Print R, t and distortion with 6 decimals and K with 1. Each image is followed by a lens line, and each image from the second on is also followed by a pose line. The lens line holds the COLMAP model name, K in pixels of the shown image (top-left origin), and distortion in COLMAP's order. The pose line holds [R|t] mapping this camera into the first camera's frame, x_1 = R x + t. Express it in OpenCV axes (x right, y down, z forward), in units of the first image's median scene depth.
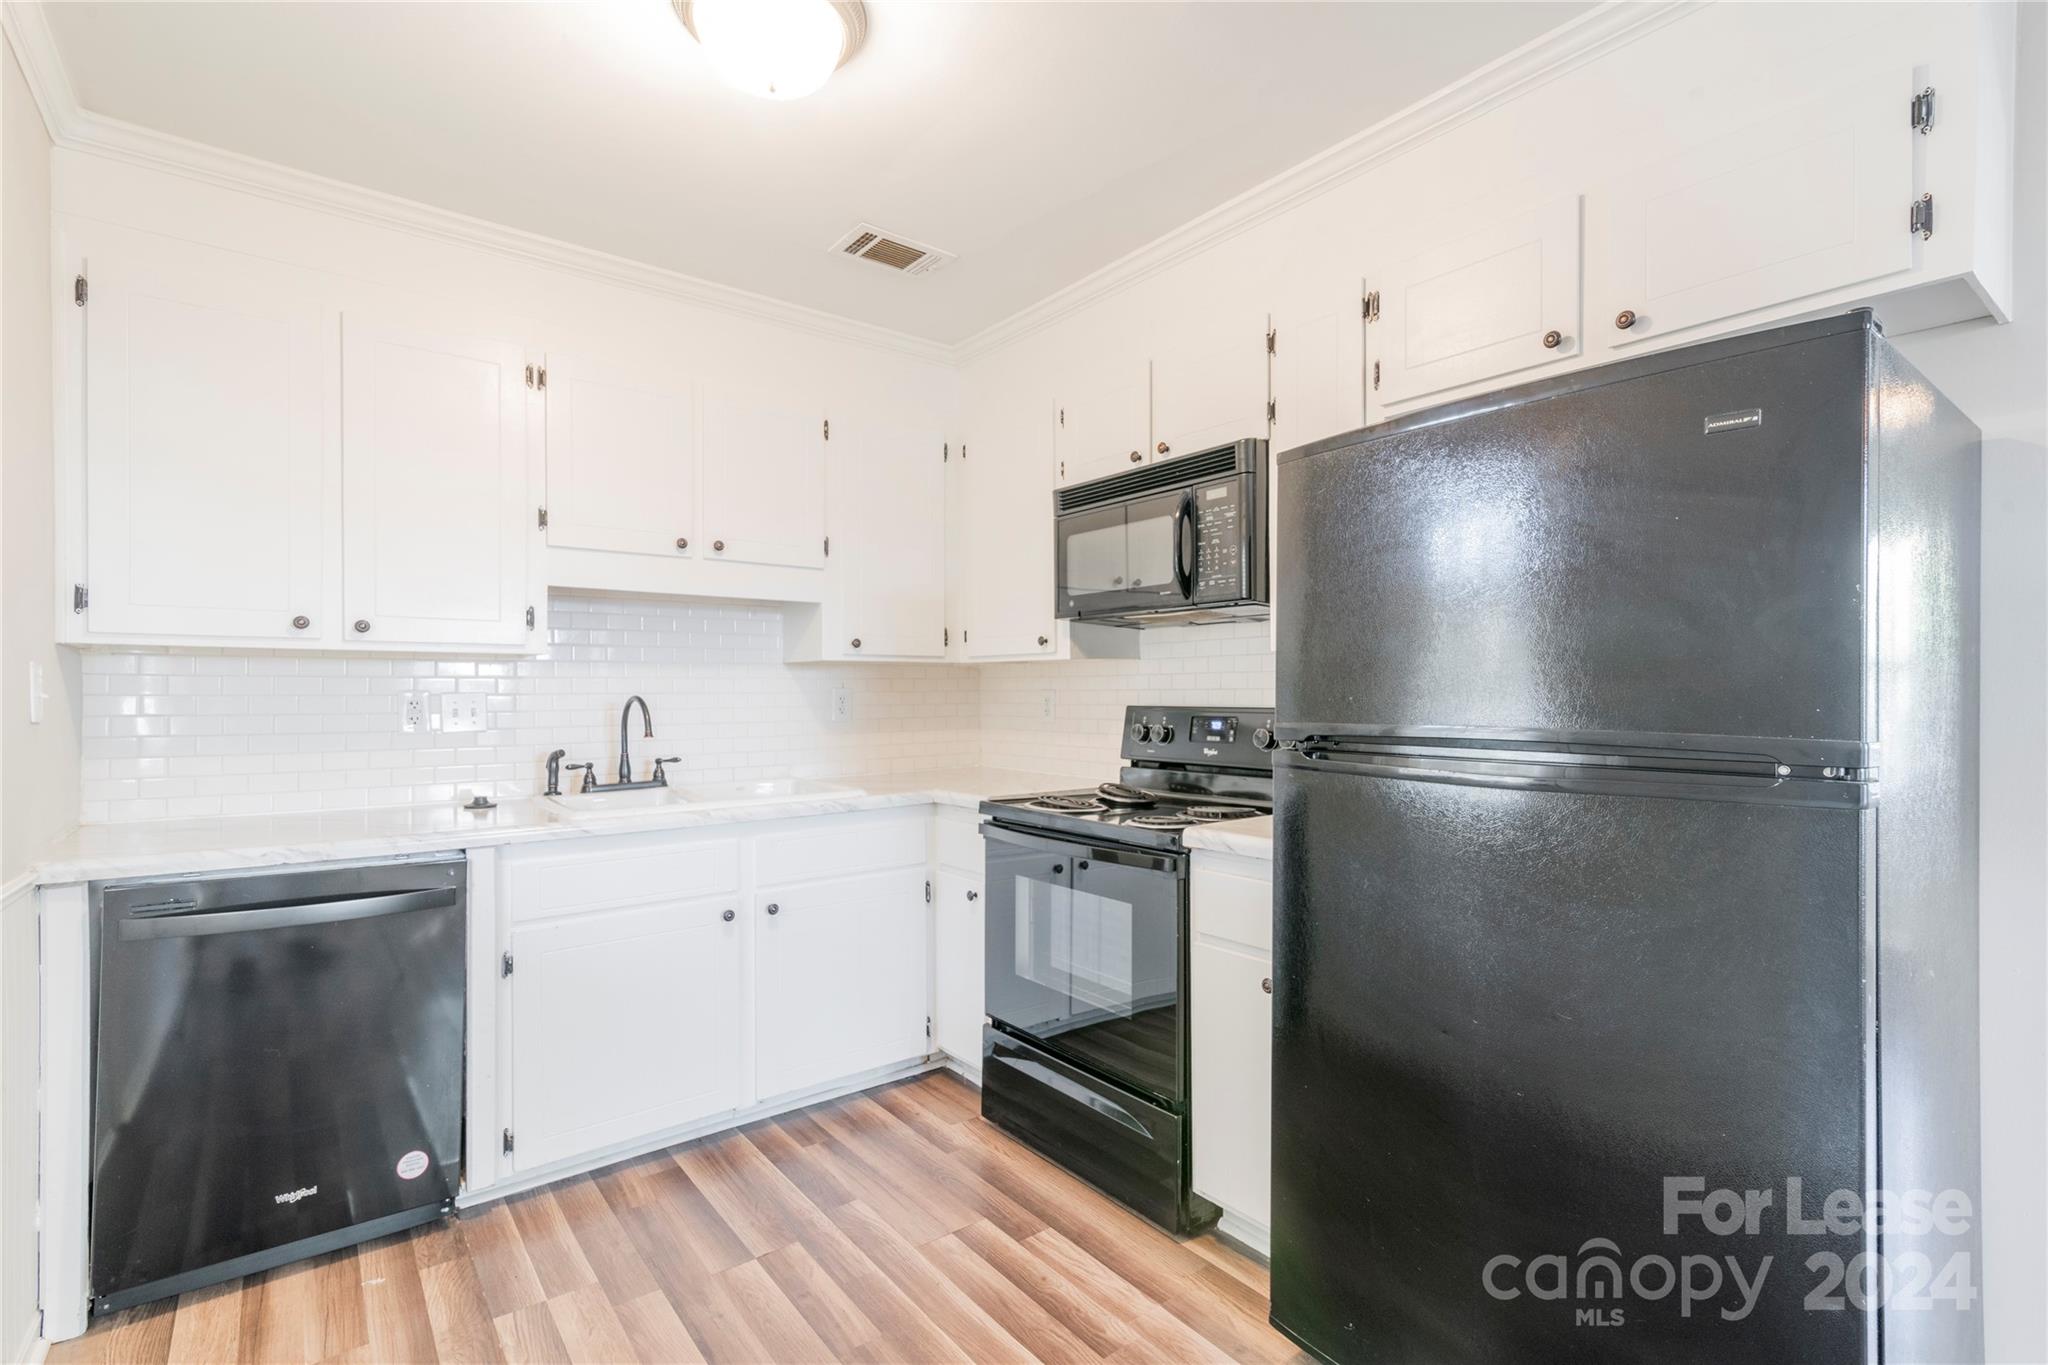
lens RADIAL K [[931.5, 0, 1006.4], [0, 931.5, 686.8], [0, 0, 1]] dist [0.010541, -0.000465]
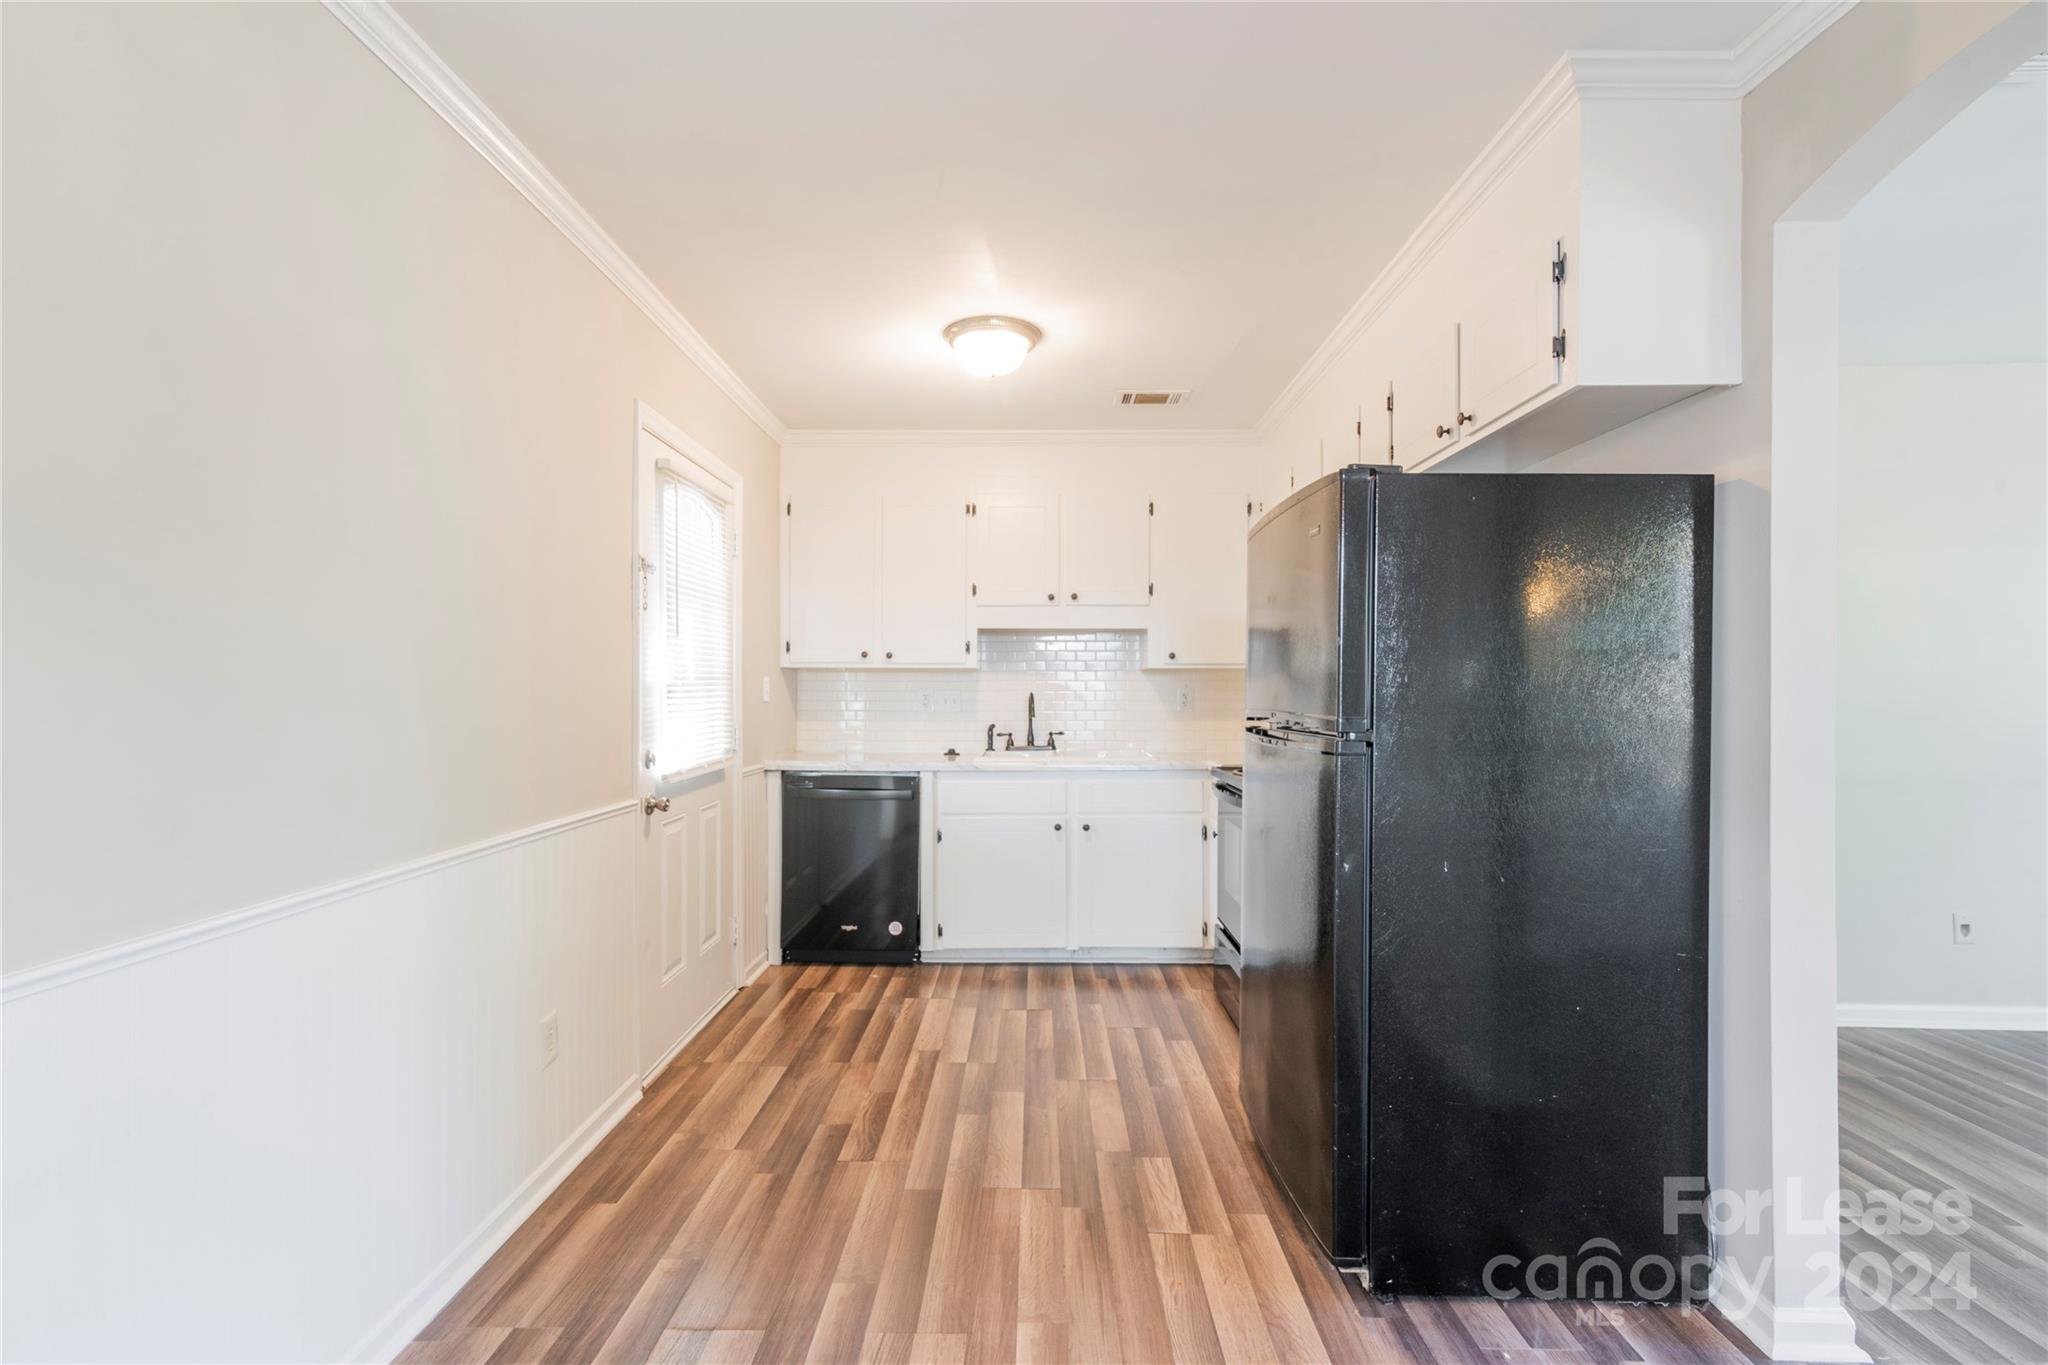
lens RADIAL K [[944.1, 0, 1024.0], [0, 944.1, 682.5], [0, 0, 1]] dist [0.014778, 0.000034]
pose [[0.782351, -0.003763, -0.622827, 0.665825], [0.000917, 0.999988, -0.004889, 0.000945], [0.622838, 0.003254, 0.782344, -0.317454]]
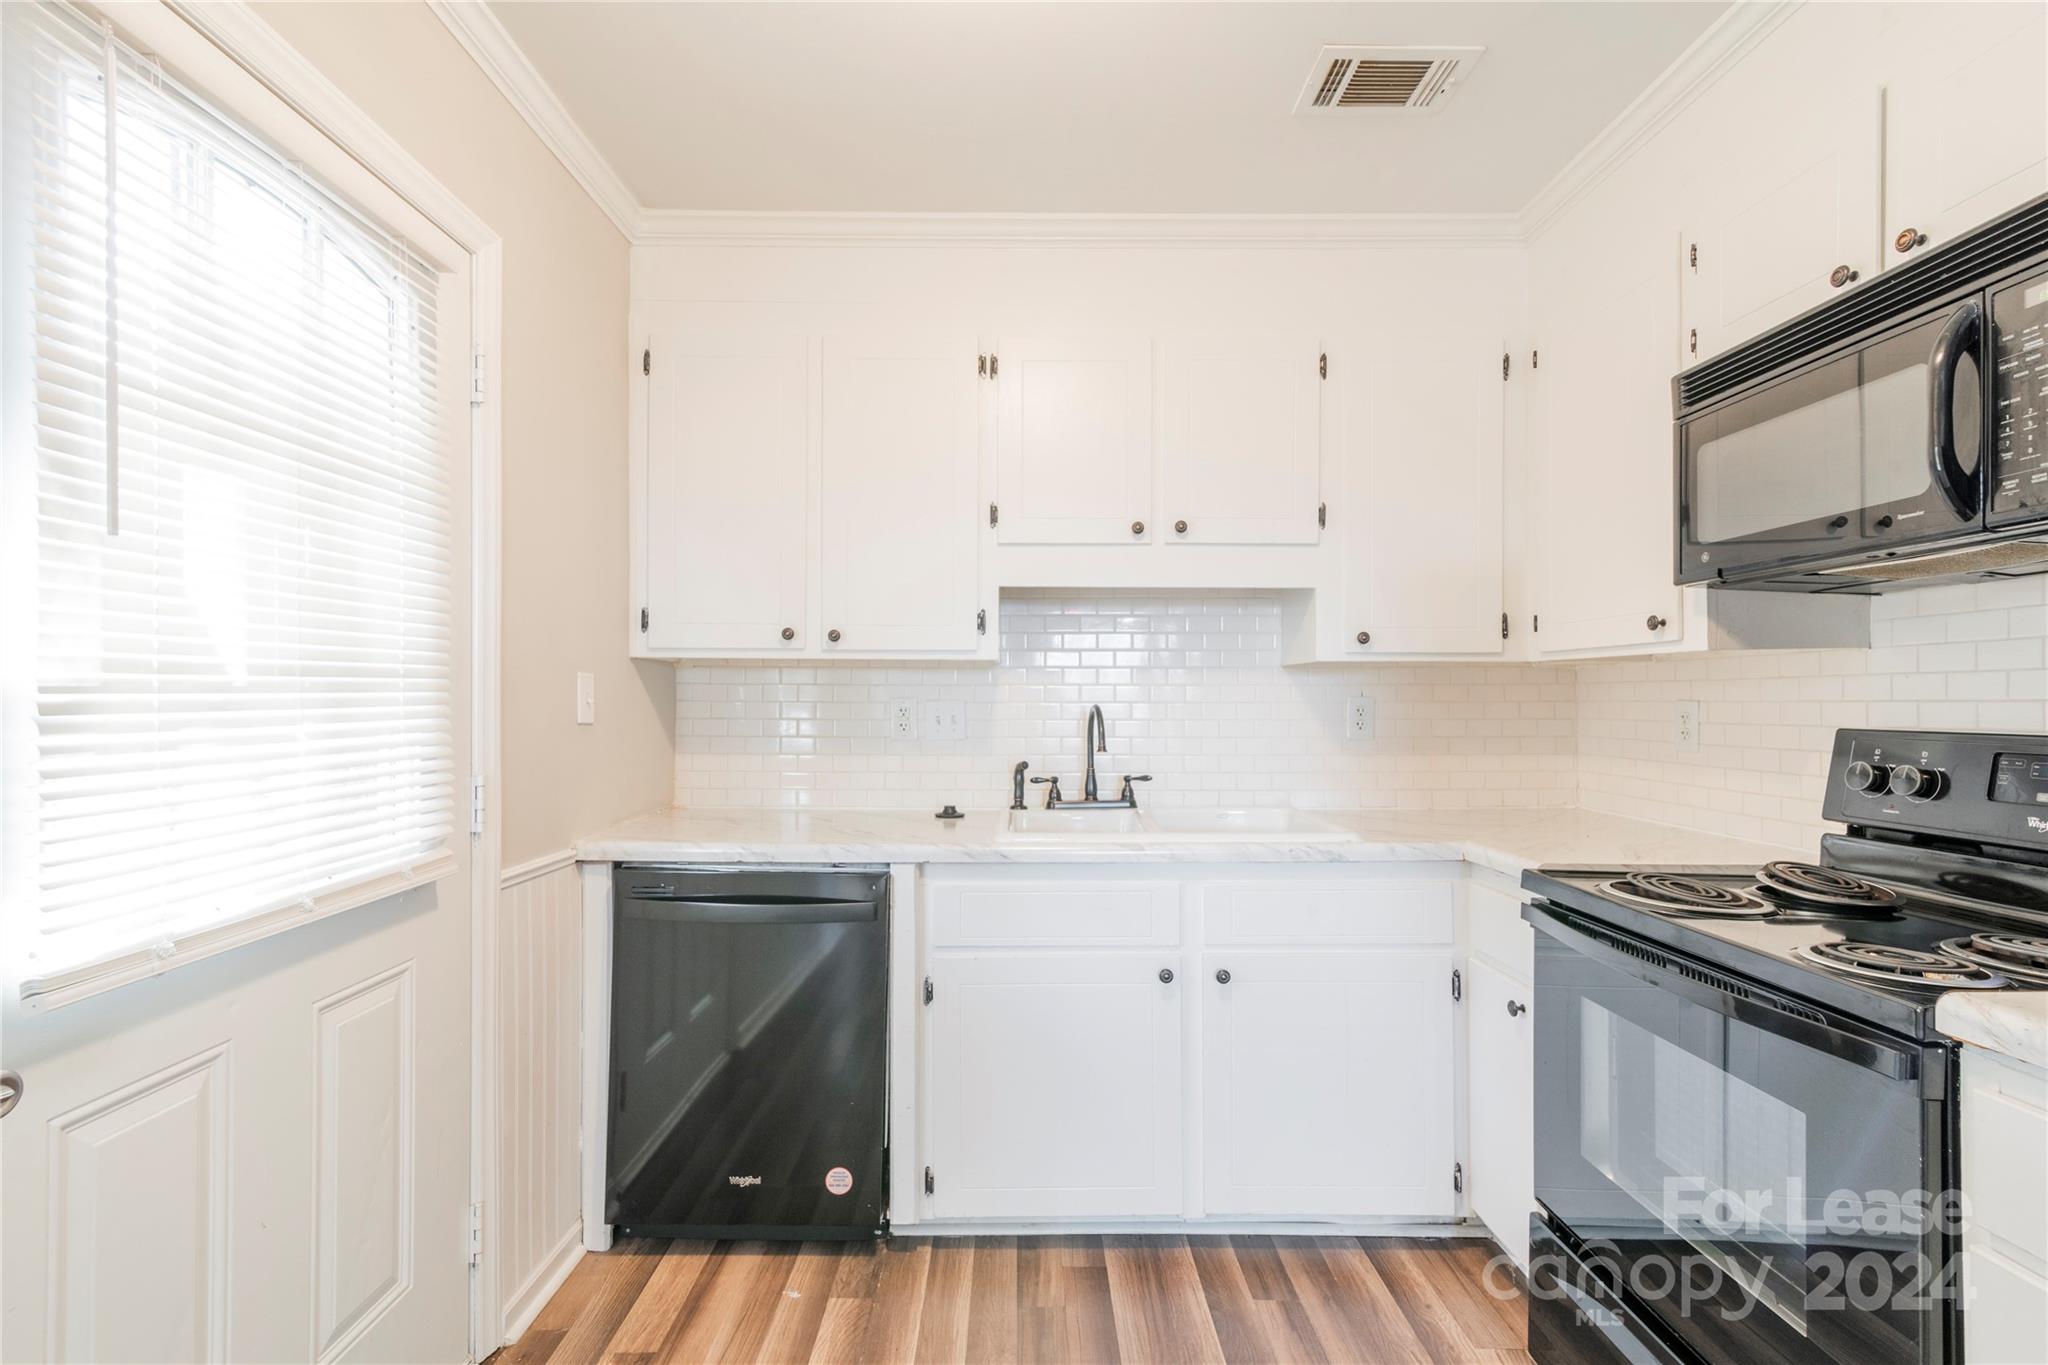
lens RADIAL K [[914.5, 0, 1031.1], [0, 914.5, 694.6], [0, 0, 1]] dist [0.013164, 0.000055]
pose [[0.801418, 0.000953, -0.598104, 0.083092], [-0.001875, 0.999998, -0.000919, 0.000891], [0.598101, 0.001858, 0.801418, 0.281898]]
